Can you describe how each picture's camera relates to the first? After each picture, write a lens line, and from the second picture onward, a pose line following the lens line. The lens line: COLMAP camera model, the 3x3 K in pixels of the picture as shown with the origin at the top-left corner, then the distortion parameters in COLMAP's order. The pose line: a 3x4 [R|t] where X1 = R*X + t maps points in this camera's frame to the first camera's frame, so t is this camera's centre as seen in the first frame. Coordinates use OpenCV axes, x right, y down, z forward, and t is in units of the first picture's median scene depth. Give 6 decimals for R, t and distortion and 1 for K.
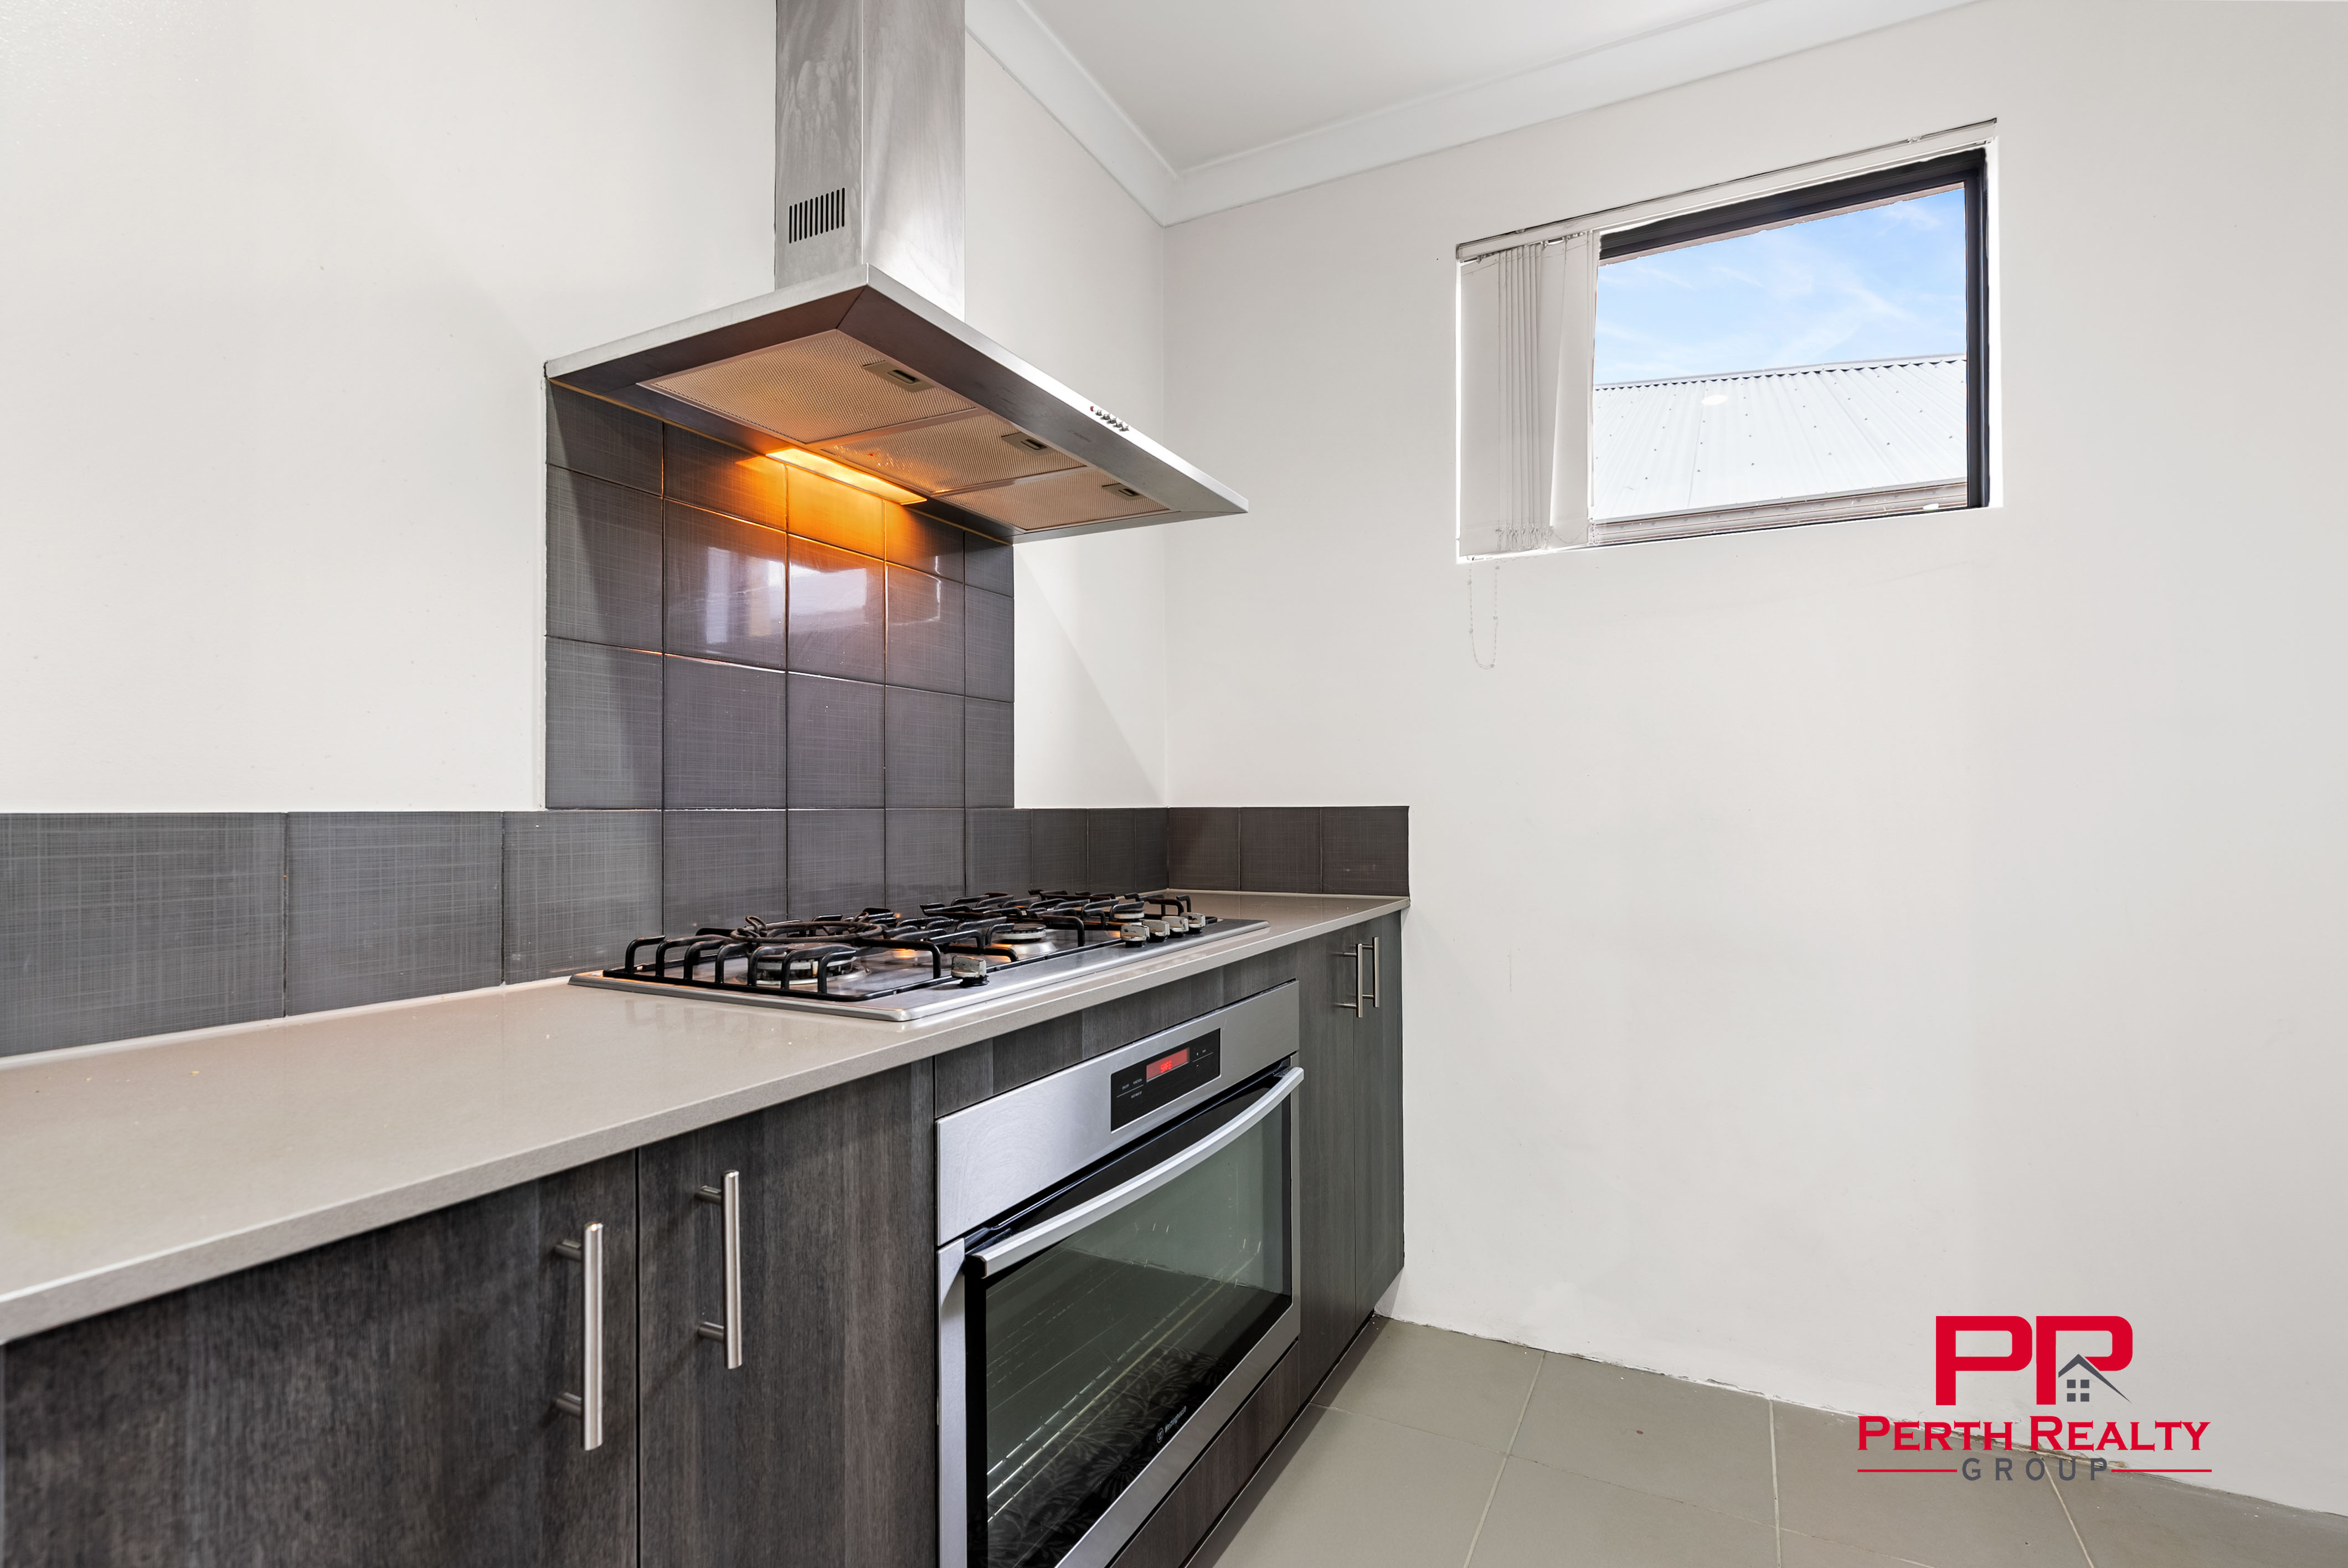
lens RADIAL K [[1068.8, 0, 1188.9], [0, 1068.8, 796.9], [0, 0, 1]] dist [-0.010906, 0.003325]
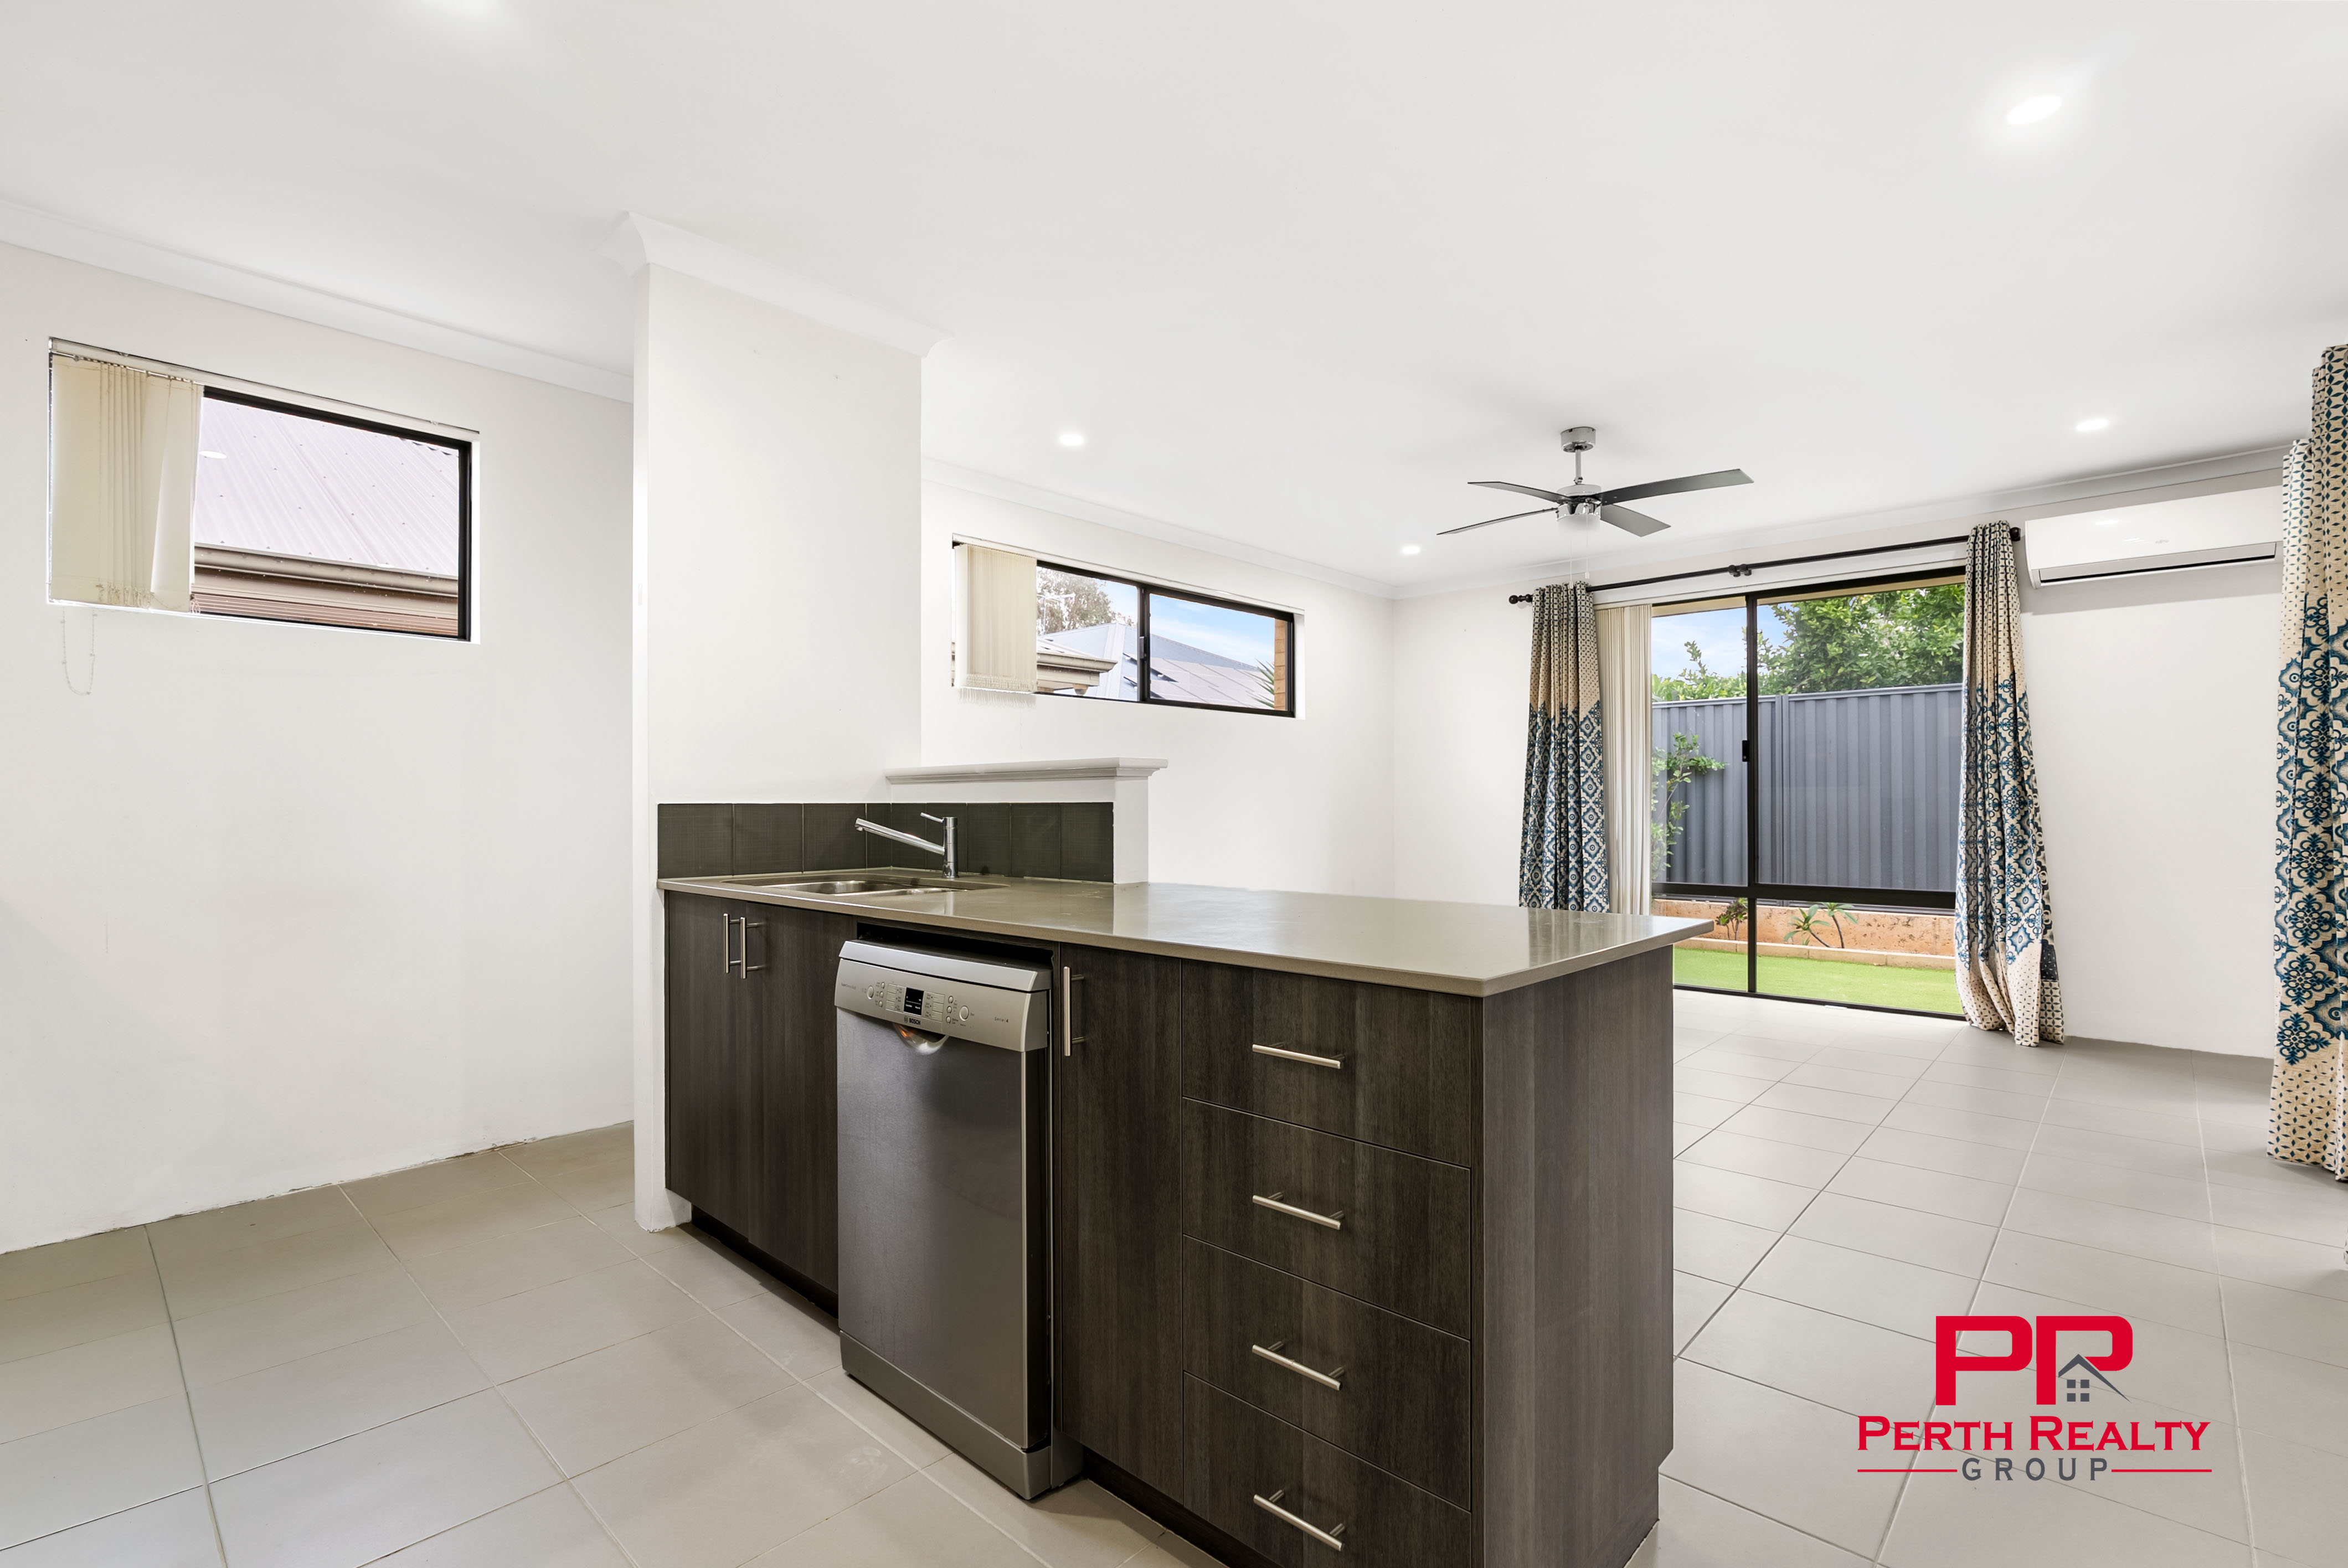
lens RADIAL K [[1068.8, 0, 1191.4], [0, 1068.8, 799.1], [0, 0, 1]] dist [-0.010906, 0.003325]
pose [[0.269522, 0.006126, 0.962975, -0.620183], [-0.006522, 0.999968, -0.004536, -0.002347], [-0.962972, -0.005058, 0.269553, -0.630986]]
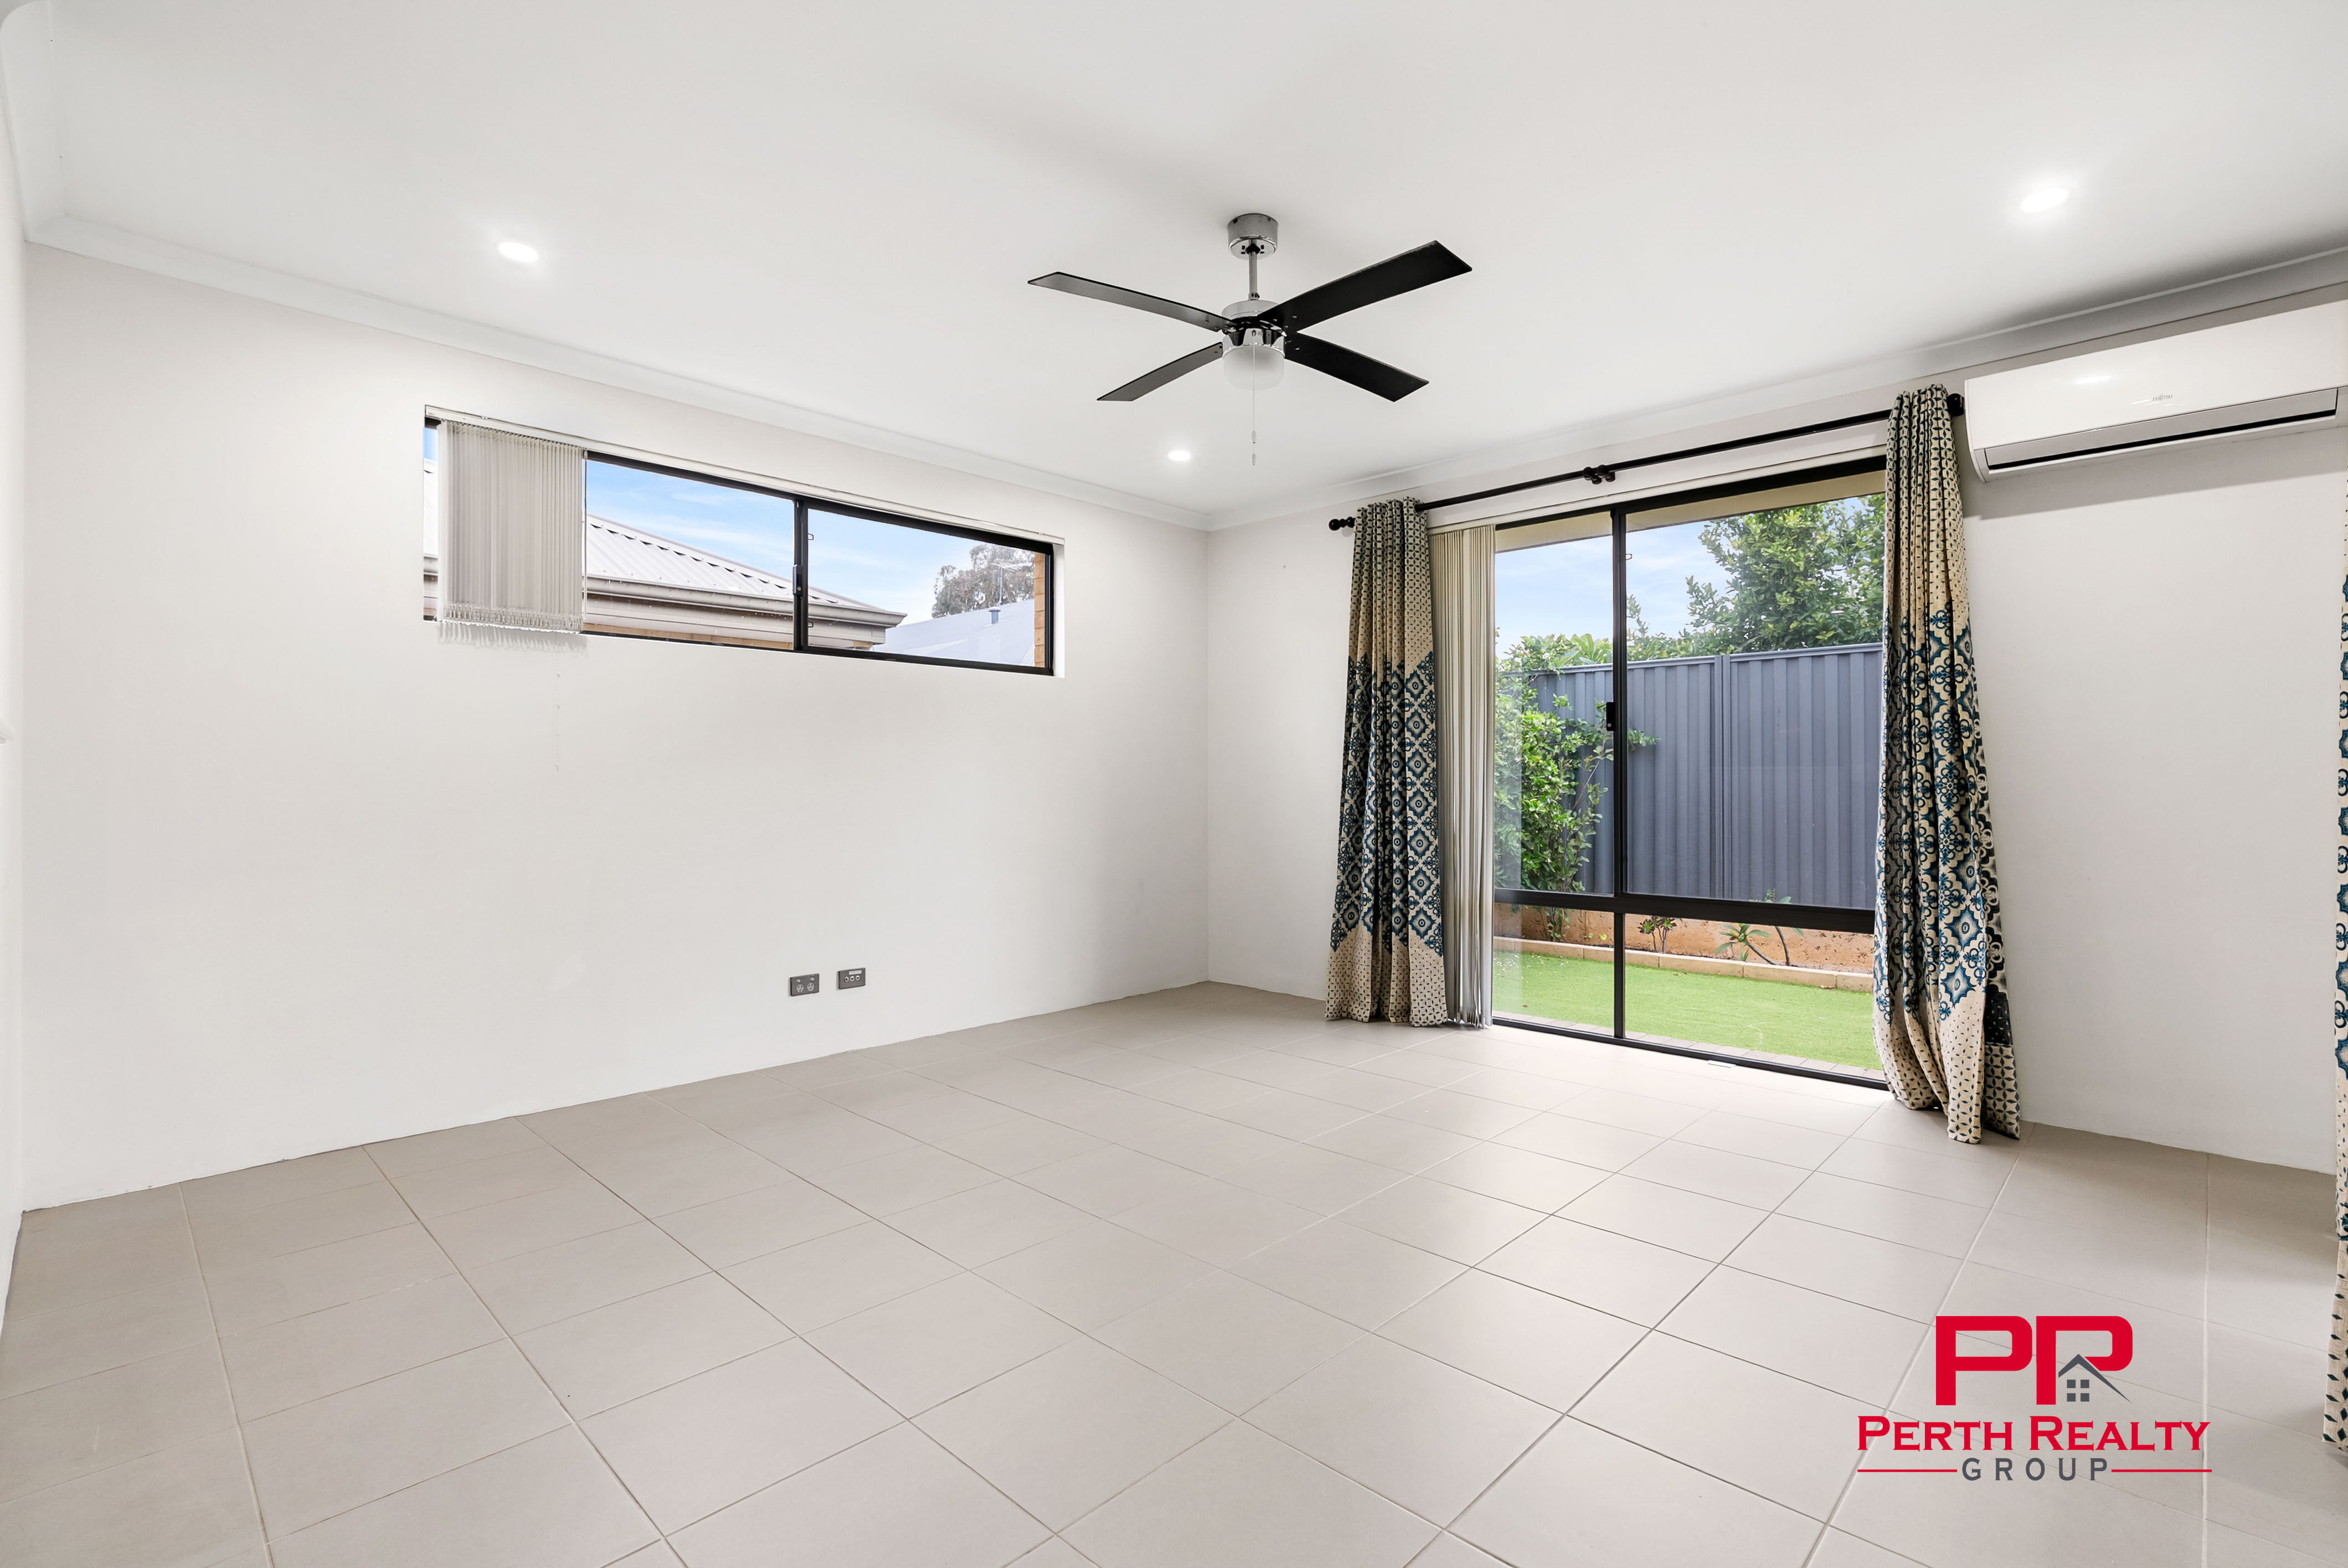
lens RADIAL K [[1068.8, 0, 1192.1], [0, 1068.8, 778.3], [0, 0, 1]] dist [-0.010906, 0.003325]
pose [[0.293571, 0.008094, 0.955903, 0.257726], [-0.009113, 0.999942, -0.005668, -0.010102], [-0.955894, -0.007047, 0.293628, -1.132499]]
